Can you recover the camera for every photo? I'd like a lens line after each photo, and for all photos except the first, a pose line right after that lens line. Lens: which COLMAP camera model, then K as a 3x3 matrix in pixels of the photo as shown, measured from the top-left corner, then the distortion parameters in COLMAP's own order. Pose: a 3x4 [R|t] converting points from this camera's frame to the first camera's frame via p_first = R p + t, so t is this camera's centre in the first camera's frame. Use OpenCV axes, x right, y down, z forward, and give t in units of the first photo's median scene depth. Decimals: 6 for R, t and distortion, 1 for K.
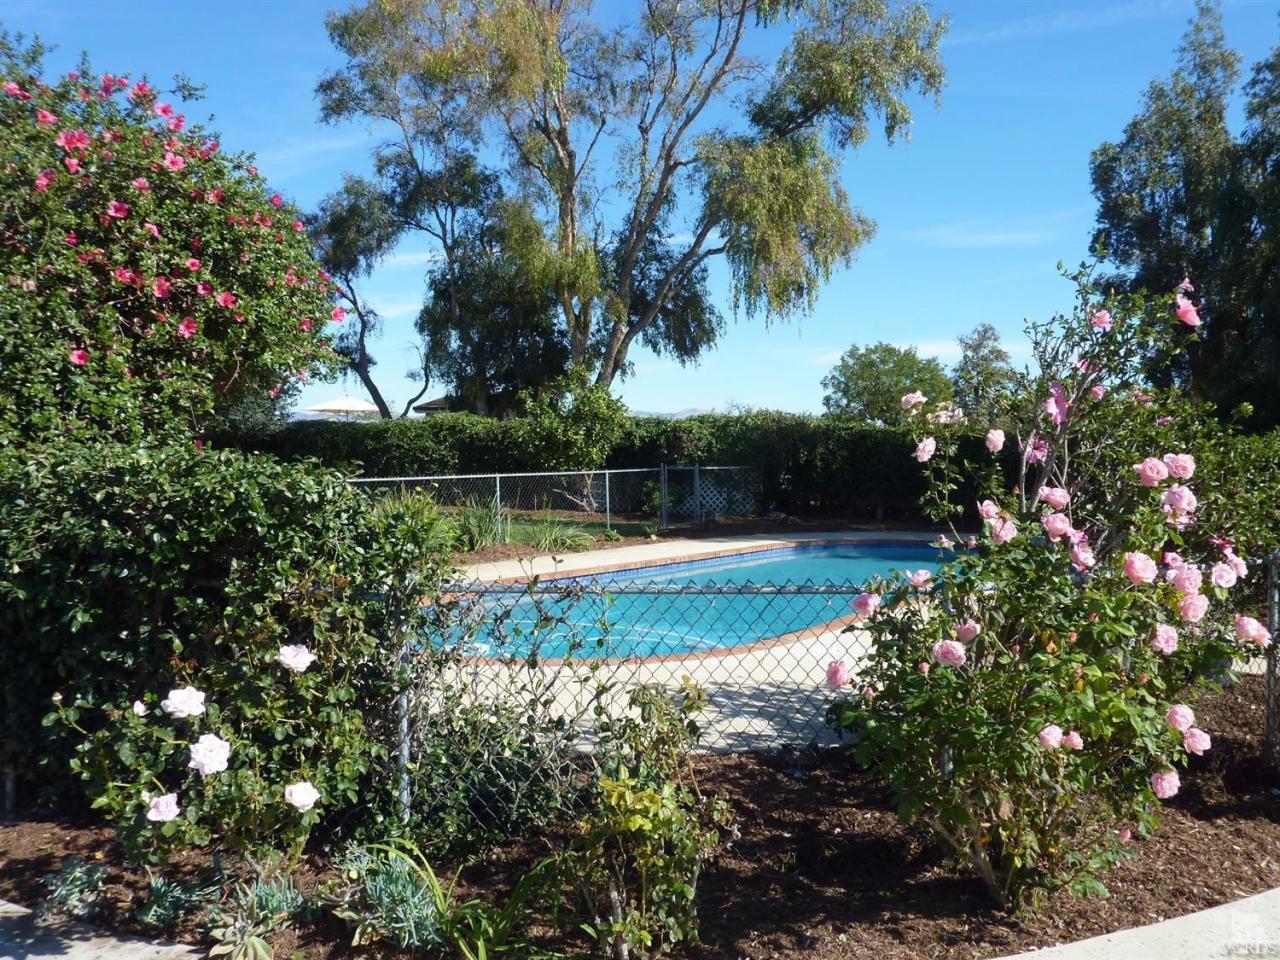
lens RADIAL K [[975.5, 0, 637.4], [0, 975.5, 475.8], [0, 0, 1]] dist [-0.019608, -0.018805]
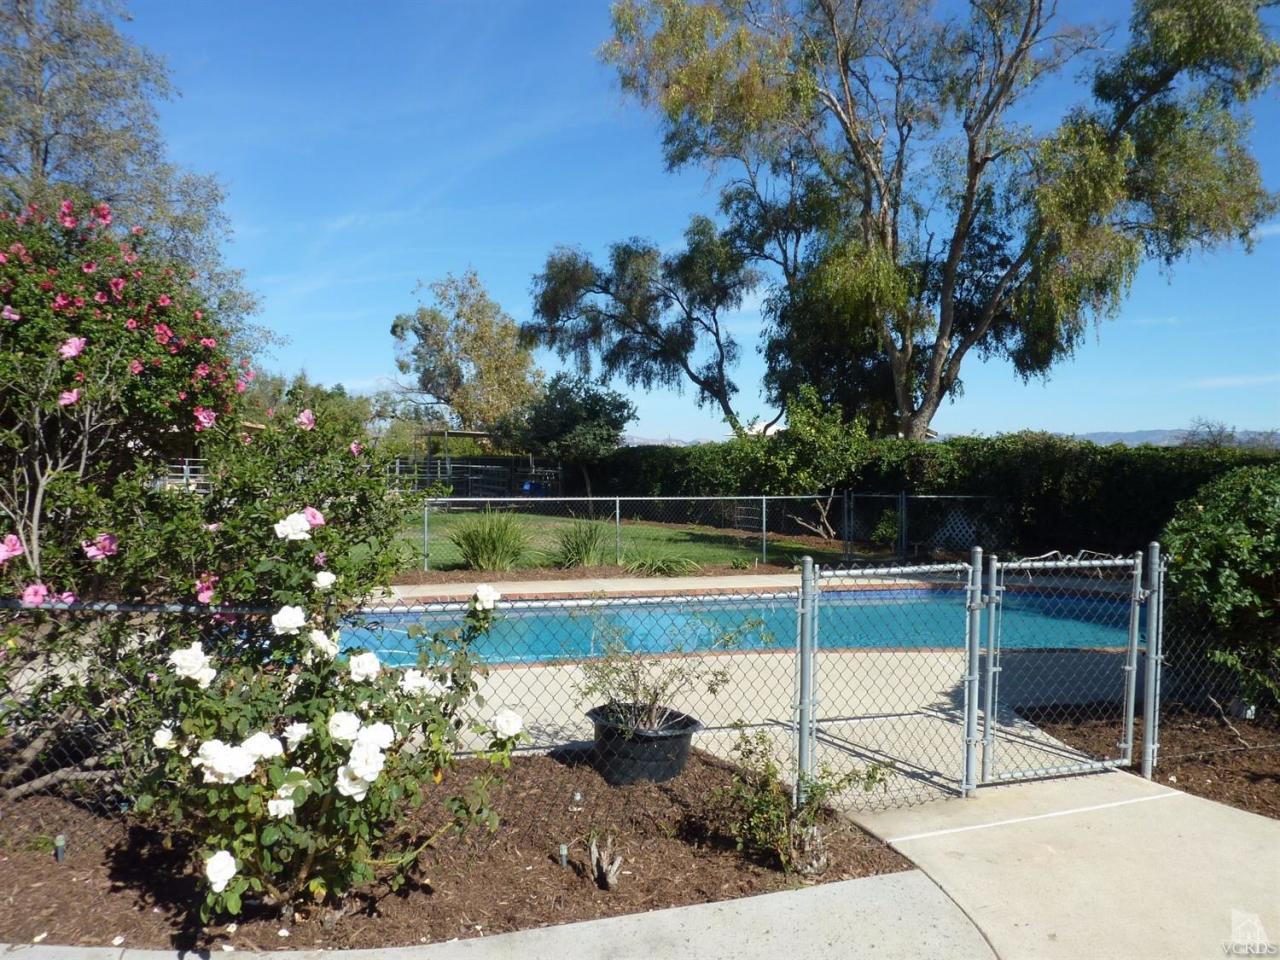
lens RADIAL K [[975.5, 0, 636.8], [0, 975.5, 482.0], [0, 0, 1]] dist [-0.019608, -0.018805]
pose [[0.851978, 0.013843, -0.523395, 0.214221], [-0.023462, 0.999656, -0.011752, -0.003033], [0.523052, 0.022292, 0.852009, 0.062755]]
